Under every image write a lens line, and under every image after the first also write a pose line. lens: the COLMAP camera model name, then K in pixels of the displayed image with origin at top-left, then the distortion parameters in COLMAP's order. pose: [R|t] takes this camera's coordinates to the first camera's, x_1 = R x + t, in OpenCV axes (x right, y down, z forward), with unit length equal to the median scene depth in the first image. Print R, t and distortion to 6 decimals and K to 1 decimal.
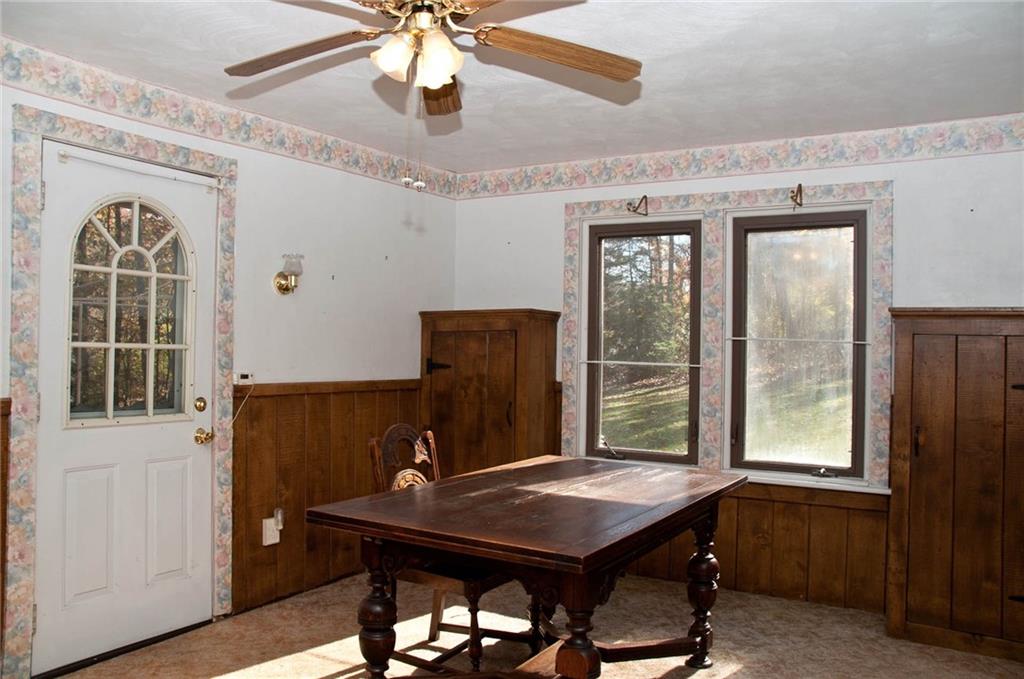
lens RADIAL K [[821.6, 0, 512.0], [0, 821.6, 339.5], [0, 0, 1]] dist [-0.118238, 0.147182]
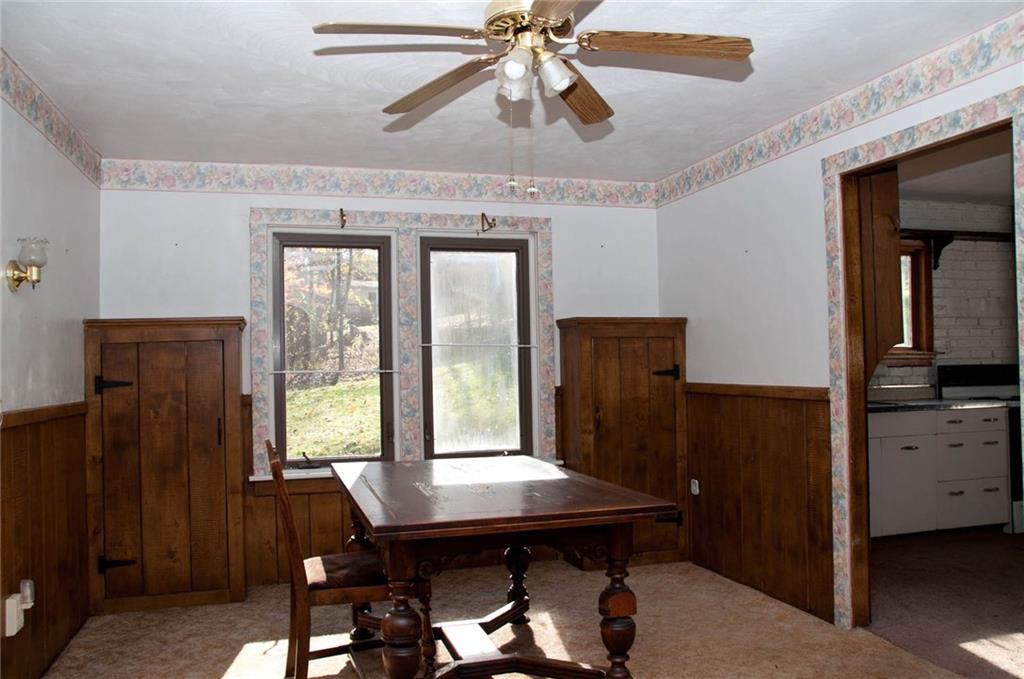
lens RADIAL K [[785.8, 0, 512.0], [0, 785.8, 339.5], [0, 0, 1]] dist [-0.085742, 0.006205]
pose [[0.682420, -0.007788, 0.730919, -0.419137], [0.026412, 0.999553, -0.014010, 0.009244], [-0.730483, 0.028865, 0.682321, 0.175836]]
